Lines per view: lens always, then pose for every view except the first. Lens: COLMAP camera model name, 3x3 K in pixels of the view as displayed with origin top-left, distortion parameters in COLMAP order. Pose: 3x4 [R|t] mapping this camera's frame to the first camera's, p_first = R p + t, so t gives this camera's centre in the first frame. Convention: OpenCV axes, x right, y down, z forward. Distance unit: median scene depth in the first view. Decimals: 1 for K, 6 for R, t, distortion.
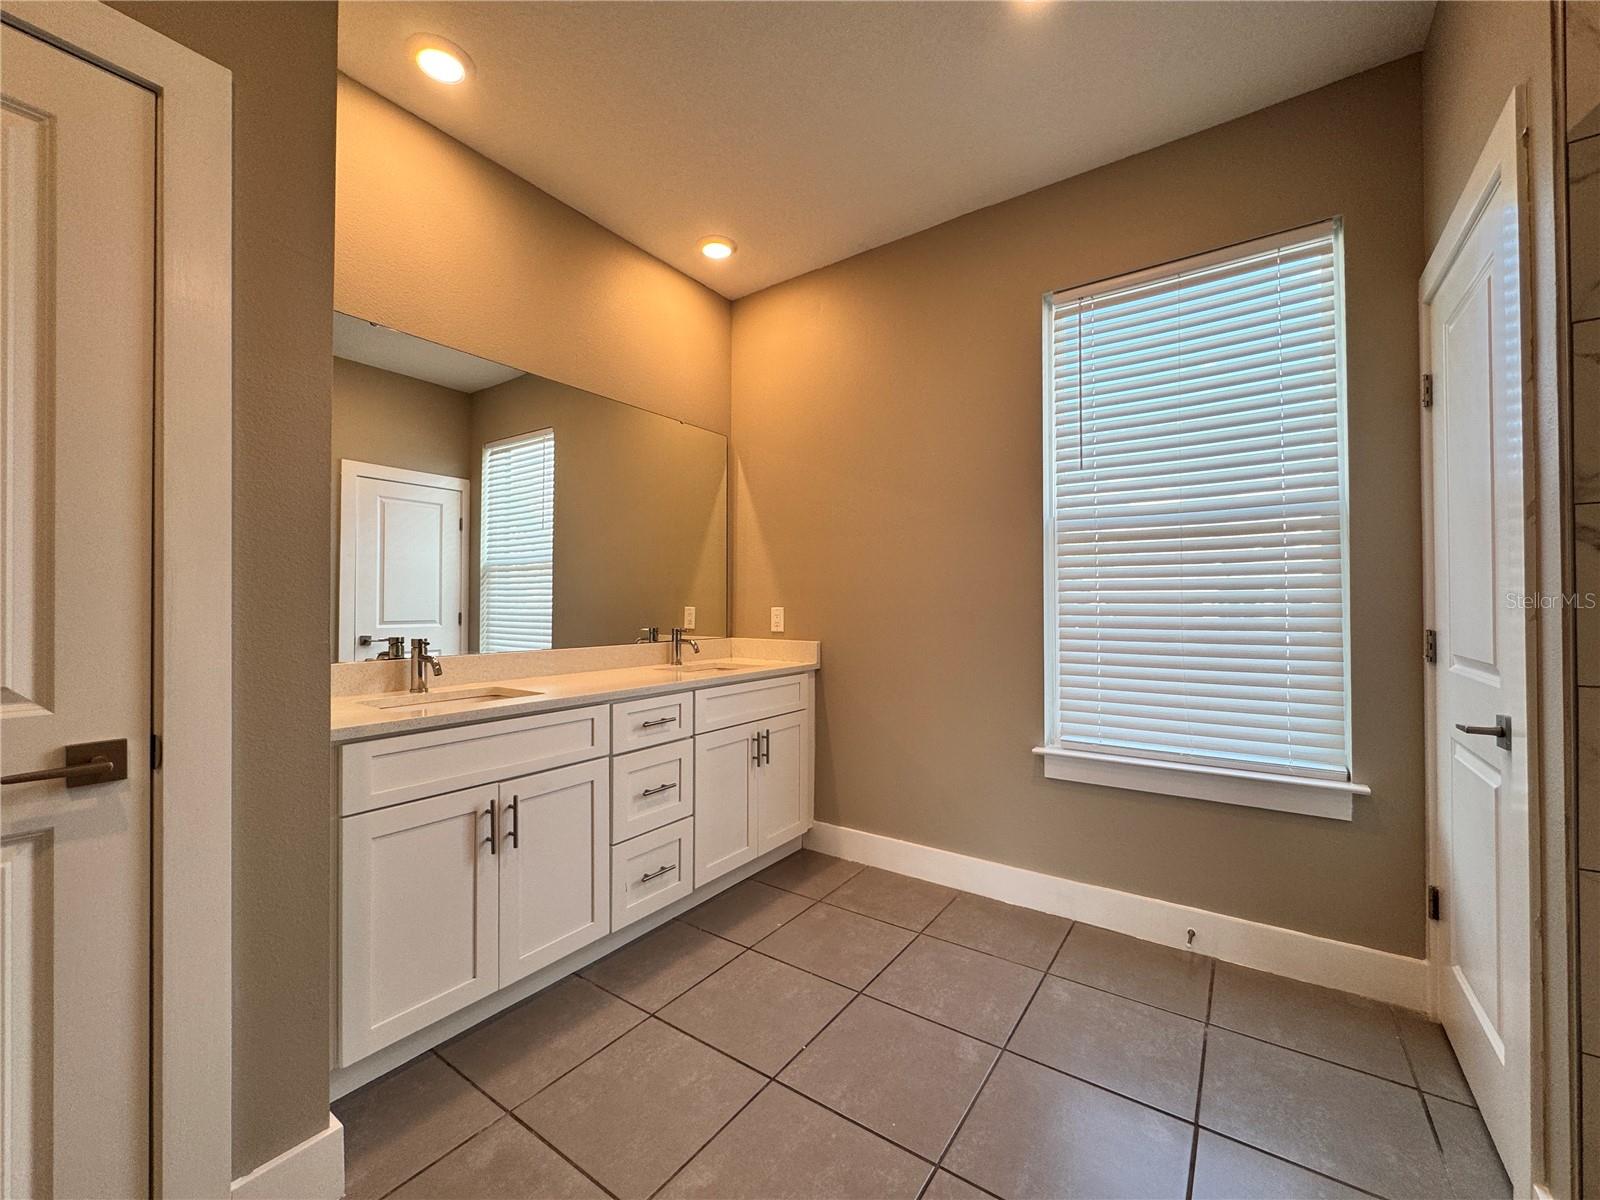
lens RADIAL K [[645.5, 0, 801.2], [0, 645.5, 599.7], [0, 0, 1]] dist [-0.001146, 0.000086]
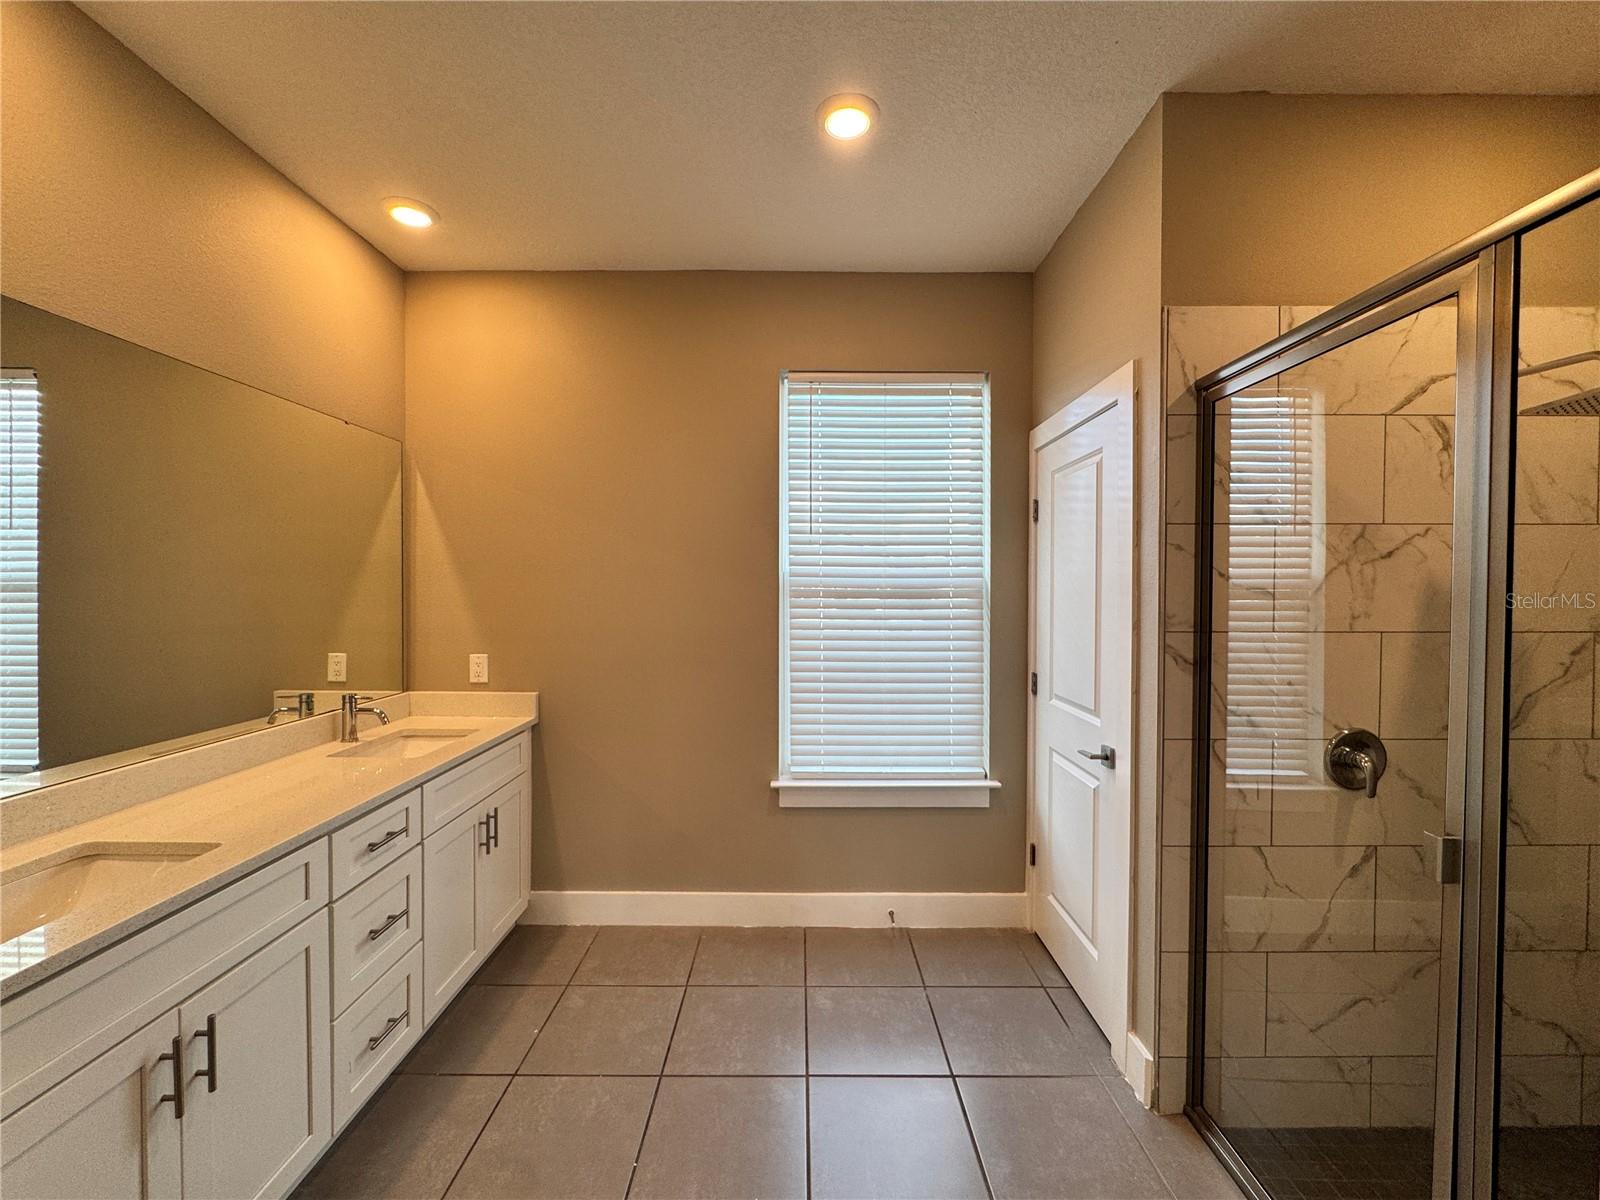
lens RADIAL K [[642.5, 0, 799.5], [0, 642.5, 600.3], [0, 0, 1]] dist [-0.003918, 0.000758]
pose [[0.816945, -0.005235, 0.576692, -0.260499], [-0.011205, 0.999626, 0.024947, -0.123928], [-0.576607, -0.026842, 0.816580, 0.089202]]
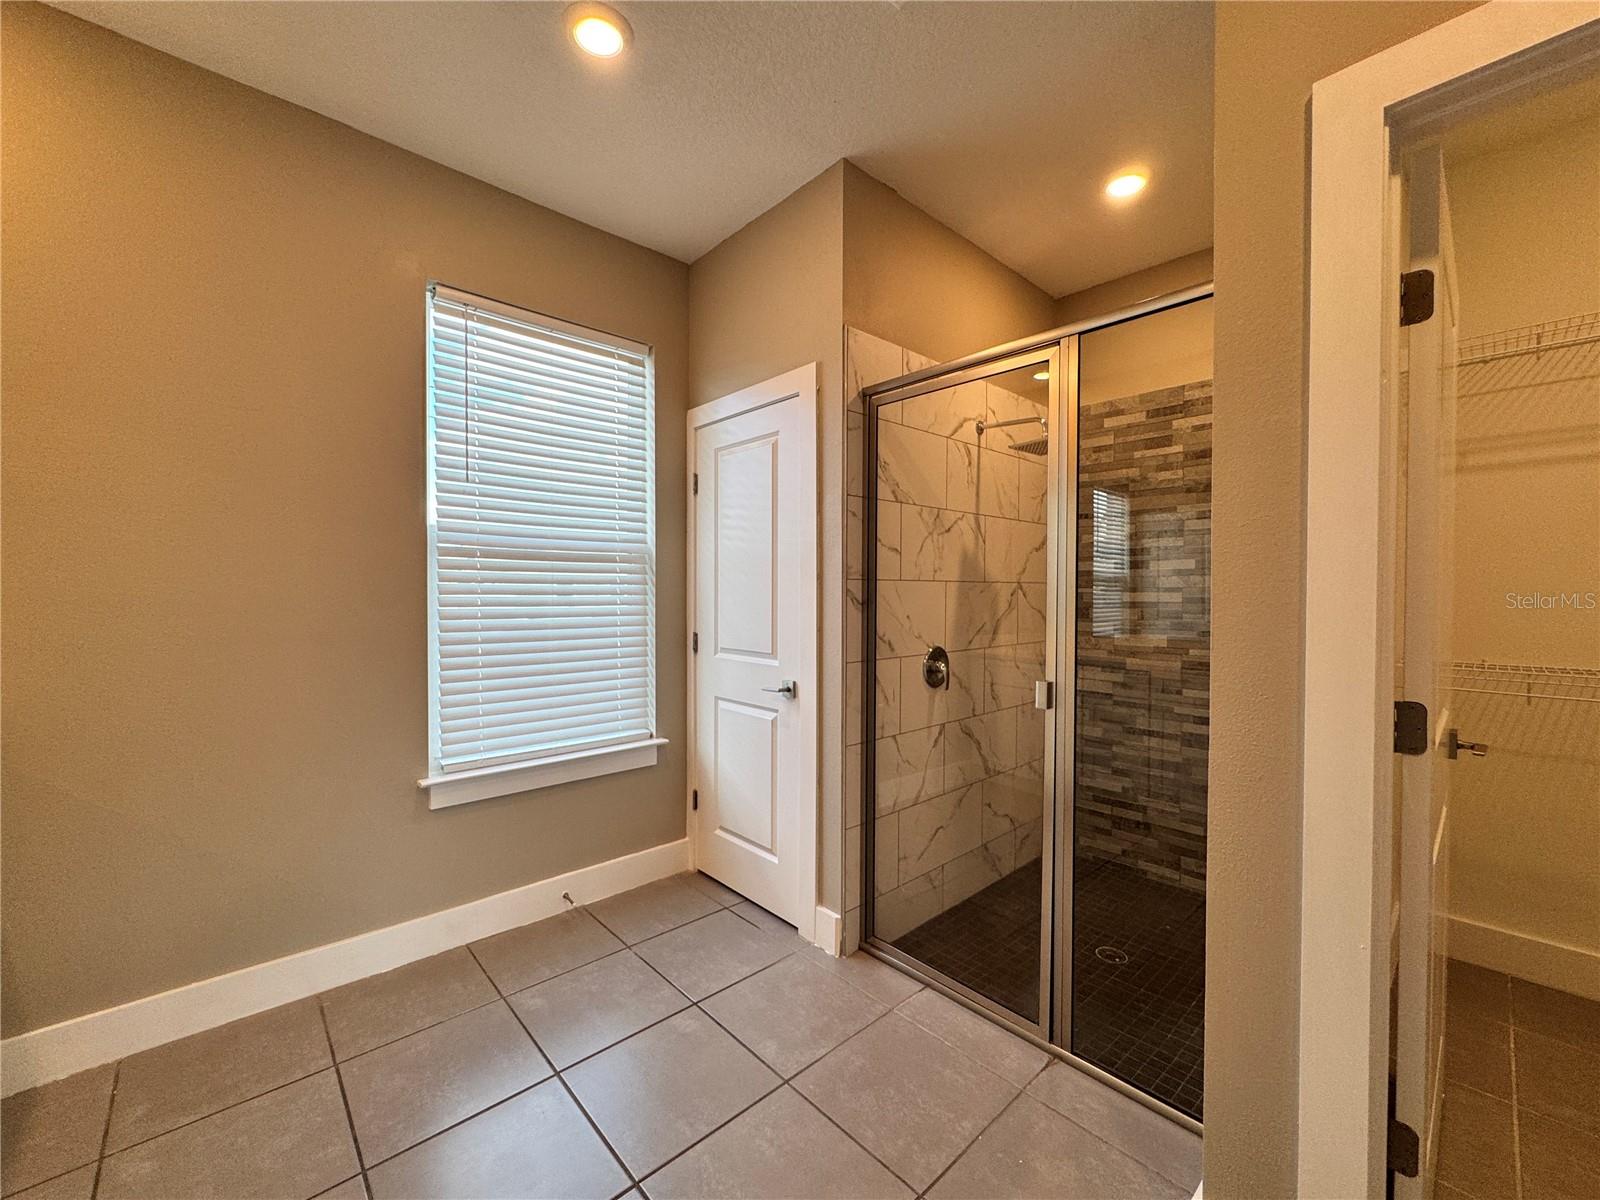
lens RADIAL K [[642.5, 0, 799.5], [0, 642.5, 600.3], [0, 0, 1]] dist [-0.003918, 0.000758]
pose [[0.212449, -0.009309, 0.977128, -0.445547], [-0.015940, 0.999789, 0.012991, -0.048485], [-0.977042, -0.018336, 0.212255, 0.331311]]
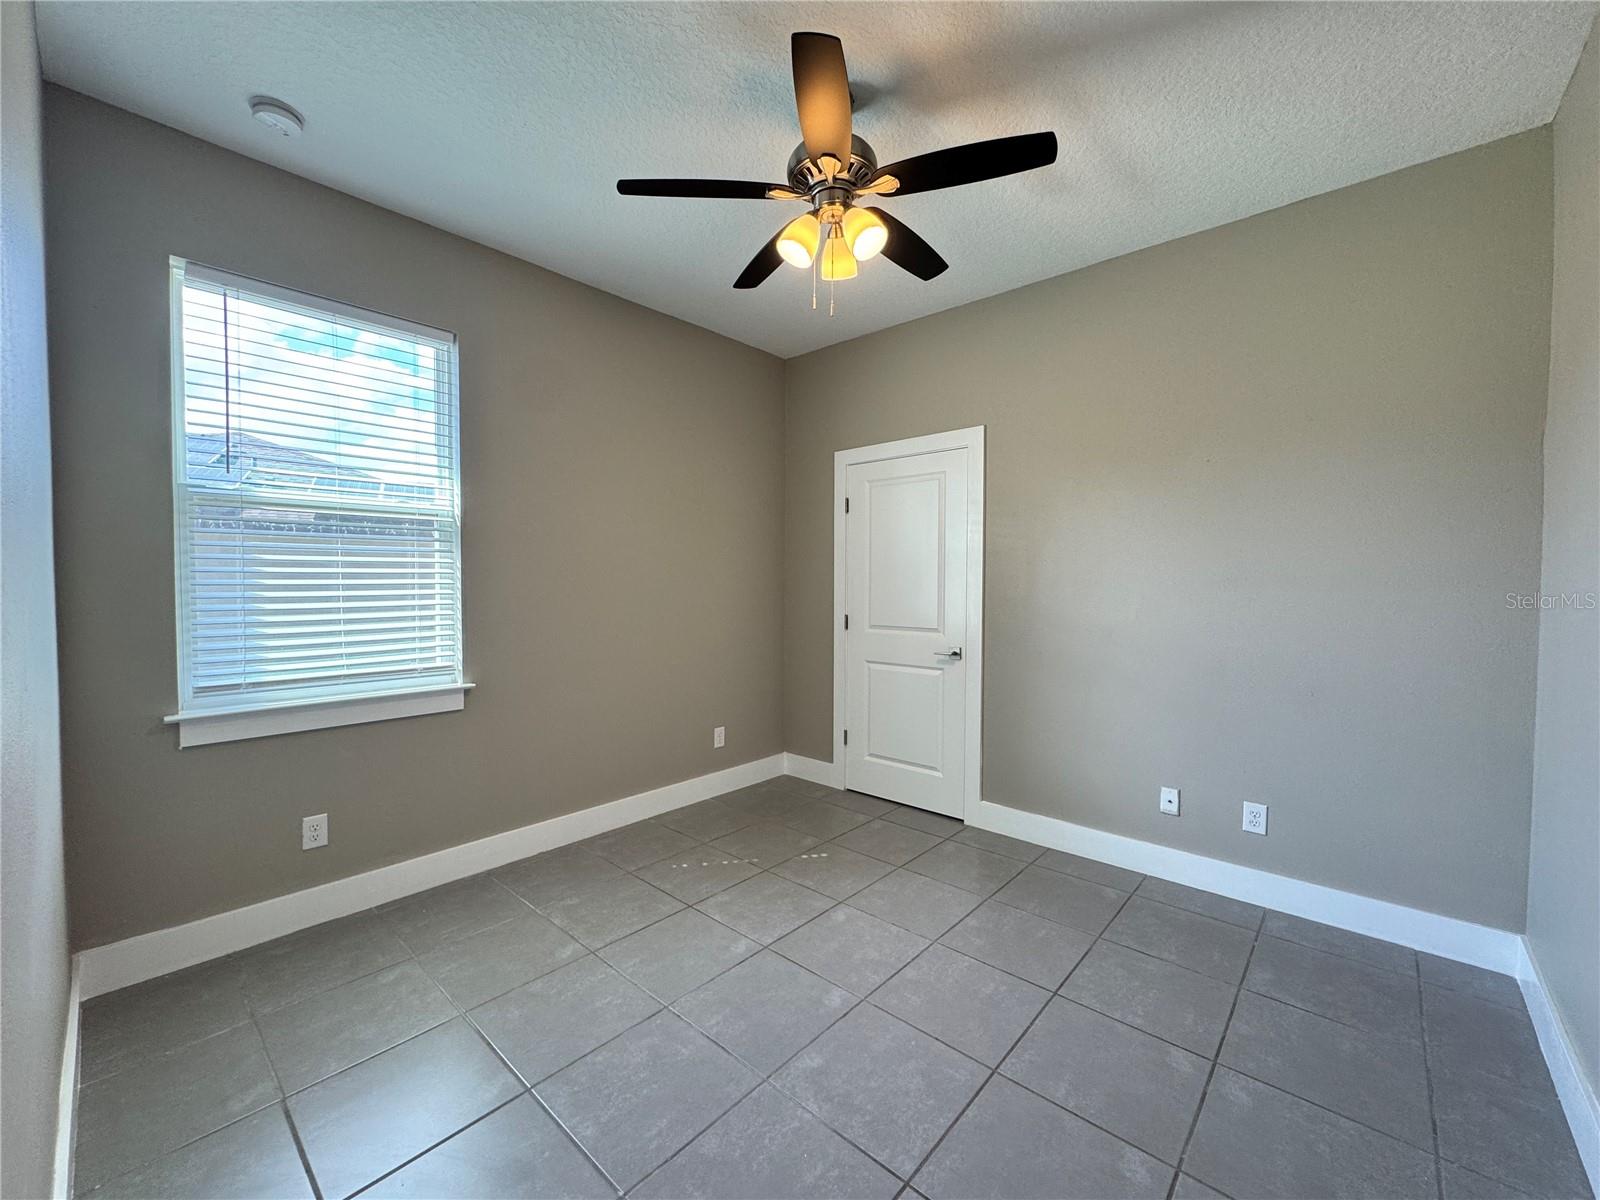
lens RADIAL K [[642.5, 0, 799.5], [0, 642.5, 600.3], [0, 0, 1]] dist [-0.003918, 0.000758]
pose [[0.123003, -0.022009, 0.992162, -0.970662], [-0.015591, 0.999588, 0.024106, -0.041342], [-0.992284, -0.018434, 0.122609, 0.770383]]
